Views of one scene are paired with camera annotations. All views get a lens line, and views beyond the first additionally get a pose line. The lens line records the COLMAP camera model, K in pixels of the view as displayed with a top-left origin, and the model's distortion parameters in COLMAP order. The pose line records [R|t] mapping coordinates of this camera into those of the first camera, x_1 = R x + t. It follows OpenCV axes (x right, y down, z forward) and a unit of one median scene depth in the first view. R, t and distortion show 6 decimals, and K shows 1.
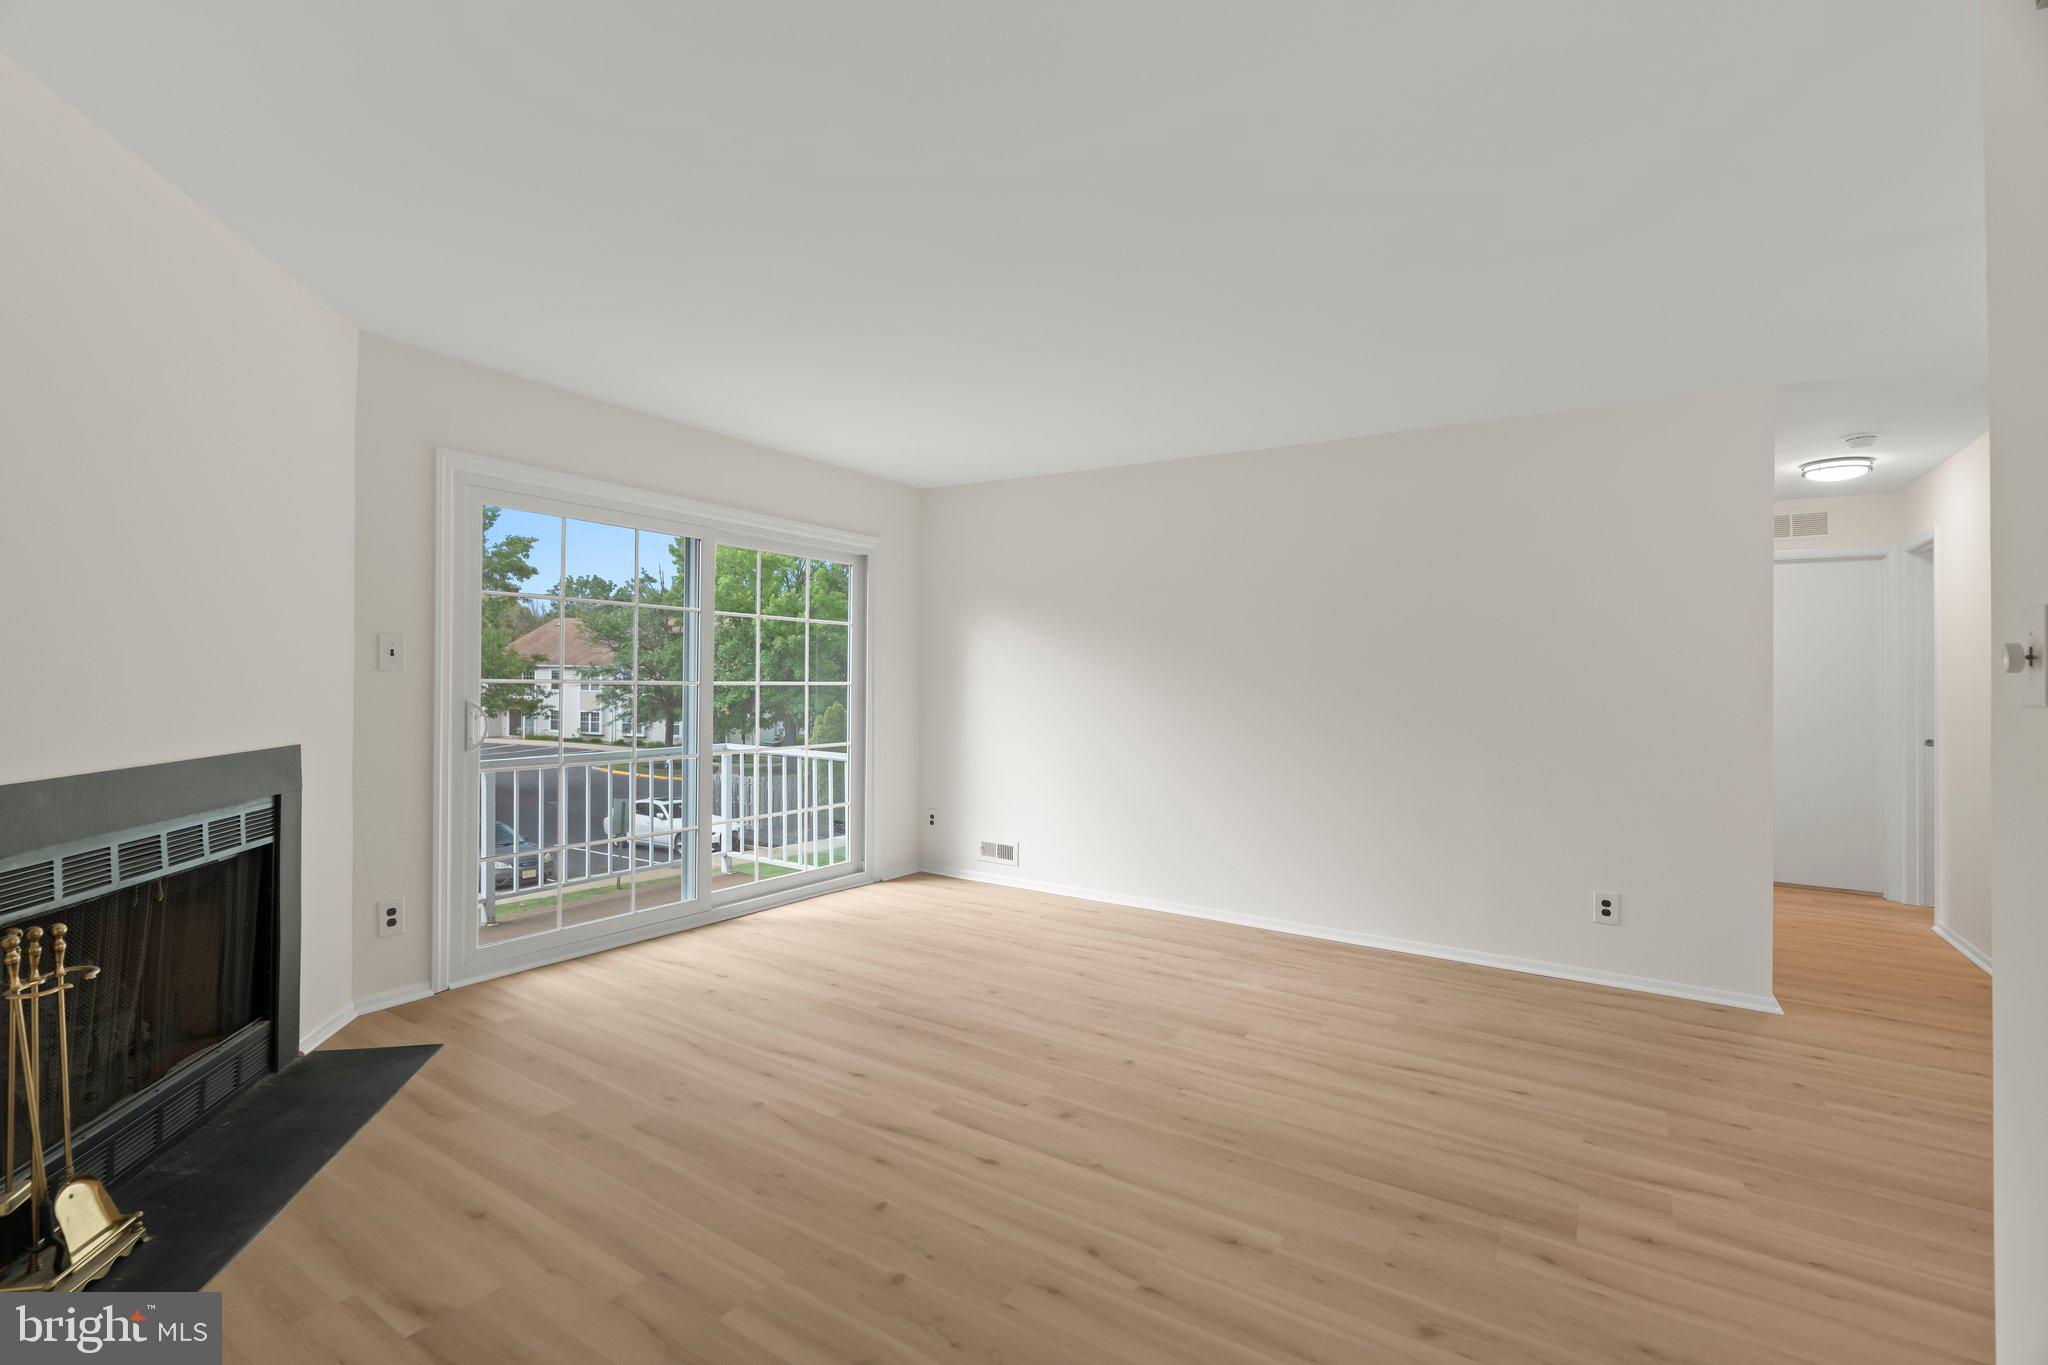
lens RADIAL K [[917.2, 0, 1017.7], [0, 917.2, 673.4], [0, 0, 1]] dist [-0.005089, 0.000080]
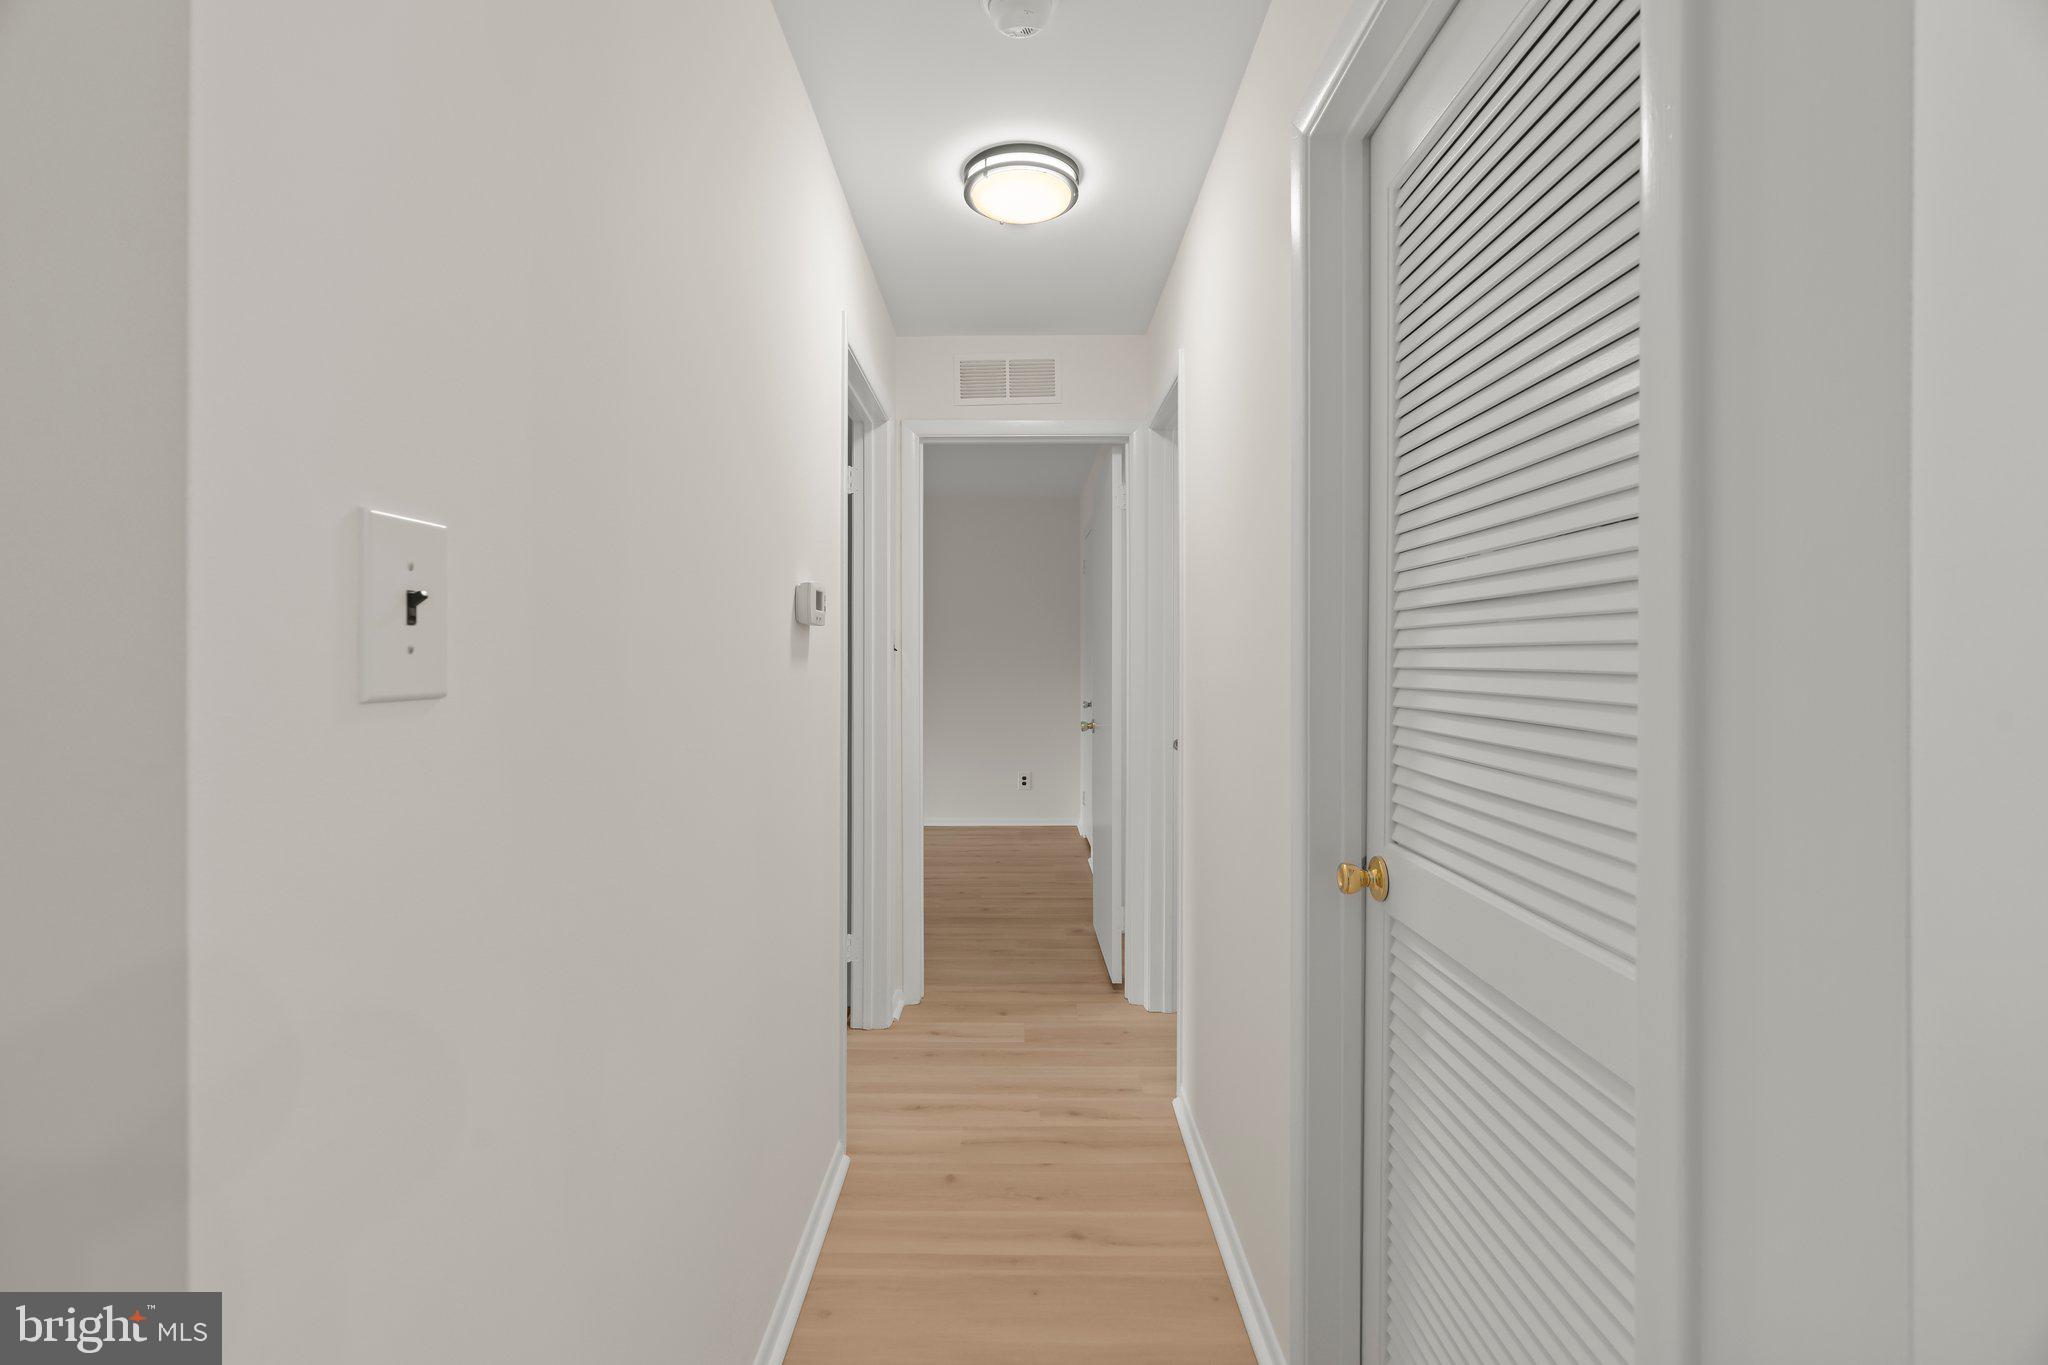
lens RADIAL K [[917.2, 0, 1025.6], [0, 917.2, 675.6], [0, 0, 1]] dist [-0.005089, 0.000080]
pose [[0.812375, -0.014995, 0.582943, 0.575162], [0.007458, 0.999855, 0.015325, 0.002817], [-0.583088, -0.008102, 0.812369, 0.574077]]
